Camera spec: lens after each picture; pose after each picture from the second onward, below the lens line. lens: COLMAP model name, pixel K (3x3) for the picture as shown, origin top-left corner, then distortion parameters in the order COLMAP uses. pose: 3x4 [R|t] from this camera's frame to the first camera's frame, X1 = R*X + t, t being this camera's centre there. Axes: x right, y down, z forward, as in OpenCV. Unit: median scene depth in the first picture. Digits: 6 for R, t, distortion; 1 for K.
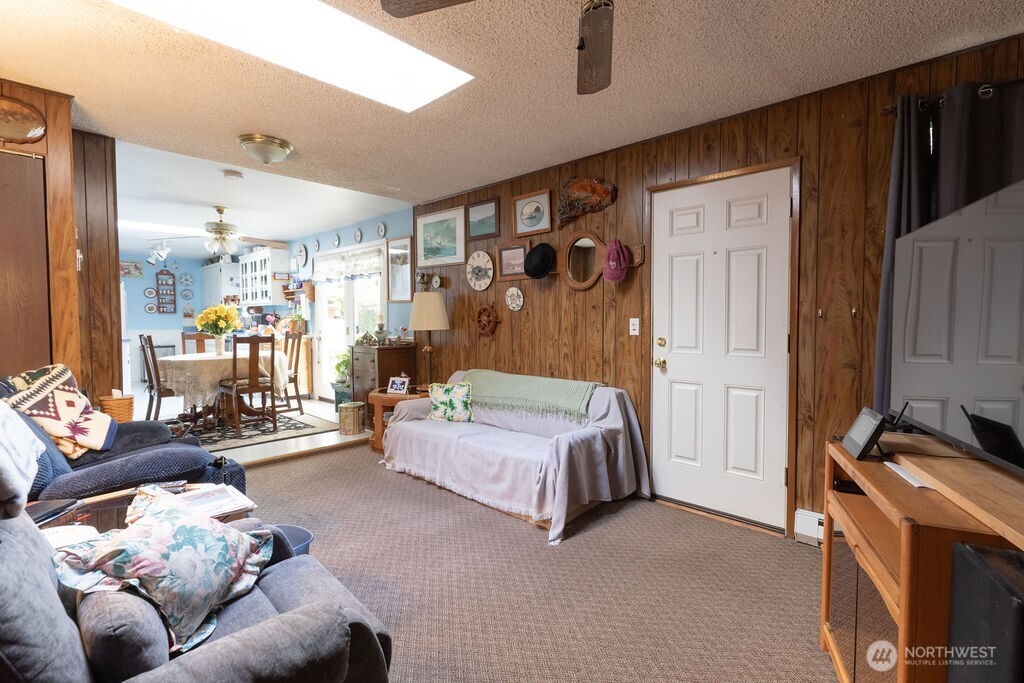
lens RADIAL K [[464.0, 0, 512.1], [0, 464.0, 336.6], [0, 0, 1]] dist [-0.000282, -0.000059]
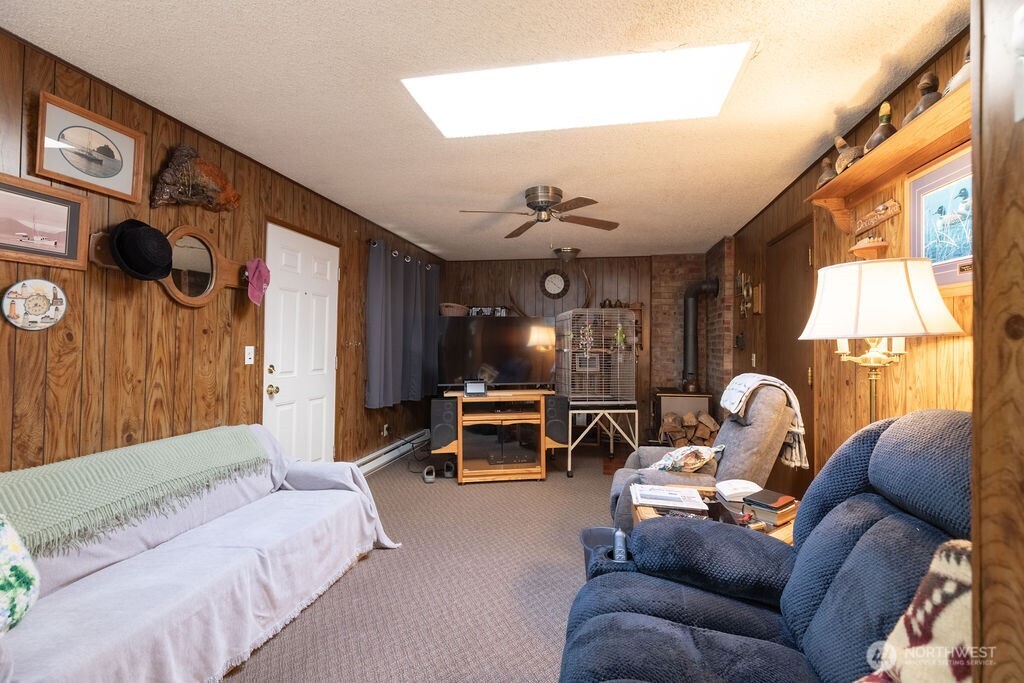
lens RADIAL K [[464.0, 0, 511.2], [0, 464.0, 339.4], [0, 0, 1]] dist [-0.000282, -0.000059]
pose [[-0.522435, 0.002692, 0.852675, -0.735517], [0.019048, 0.999782, 0.008515, -0.046695], [-0.852466, 0.020690, -0.522373, 0.957156]]
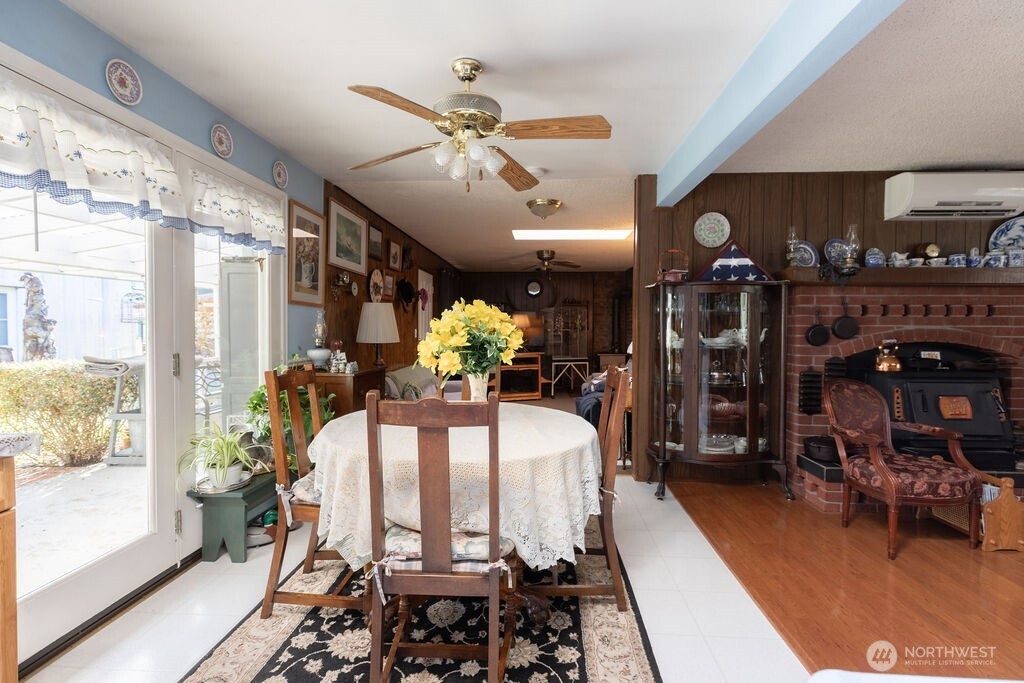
lens RADIAL K [[464.0, 0, 518.5], [0, 464.0, 338.4], [0, 0, 1]] dist [-0.000282, -0.000059]
pose [[-0.646692, -0.022990, 0.762405, -0.879046], [0.024950, 0.998373, 0.051269, -0.054919], [-0.762343, 0.052177, -0.645066, 1.137374]]
